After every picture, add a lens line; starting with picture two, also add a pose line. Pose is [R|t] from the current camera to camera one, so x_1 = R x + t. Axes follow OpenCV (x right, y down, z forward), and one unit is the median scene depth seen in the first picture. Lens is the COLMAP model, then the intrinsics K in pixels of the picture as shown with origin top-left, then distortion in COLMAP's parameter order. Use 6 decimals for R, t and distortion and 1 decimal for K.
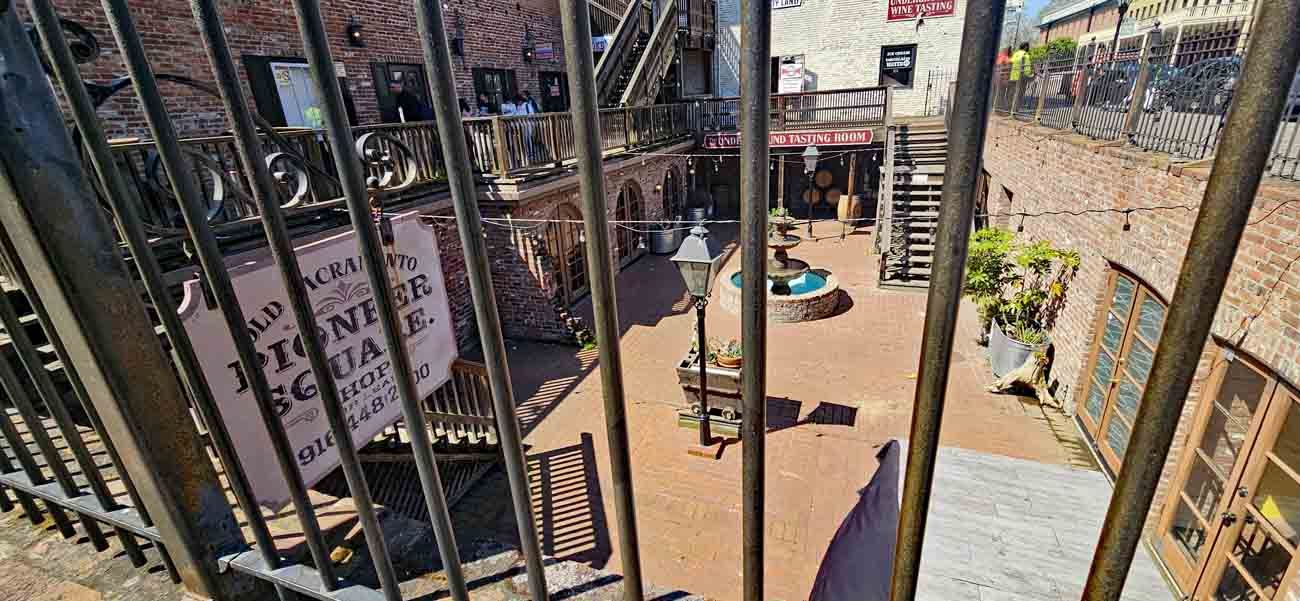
lens RADIAL K [[525.3, 0, 652.0], [0, 525.3, 299.2], [0, 0, 1]] dist [0.002255, -0.000033]
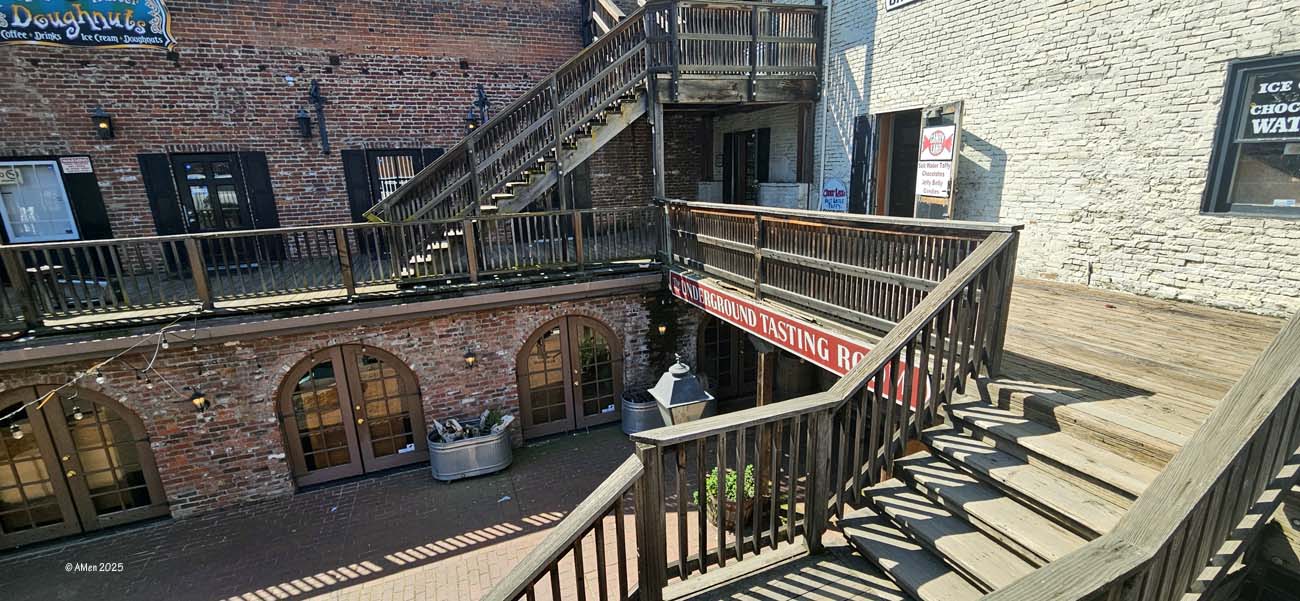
lens RADIAL K [[525.3, 0, 645.8], [0, 525.3, 301.1], [0, 0, 1]] dist [0.002255, -0.000033]
pose [[0.690136, 0.210039, -0.692528, 0.455802], [-0.257927, 0.965501, 0.035794, -0.302260], [0.676155, 0.153919, 0.720502, 0.637161]]
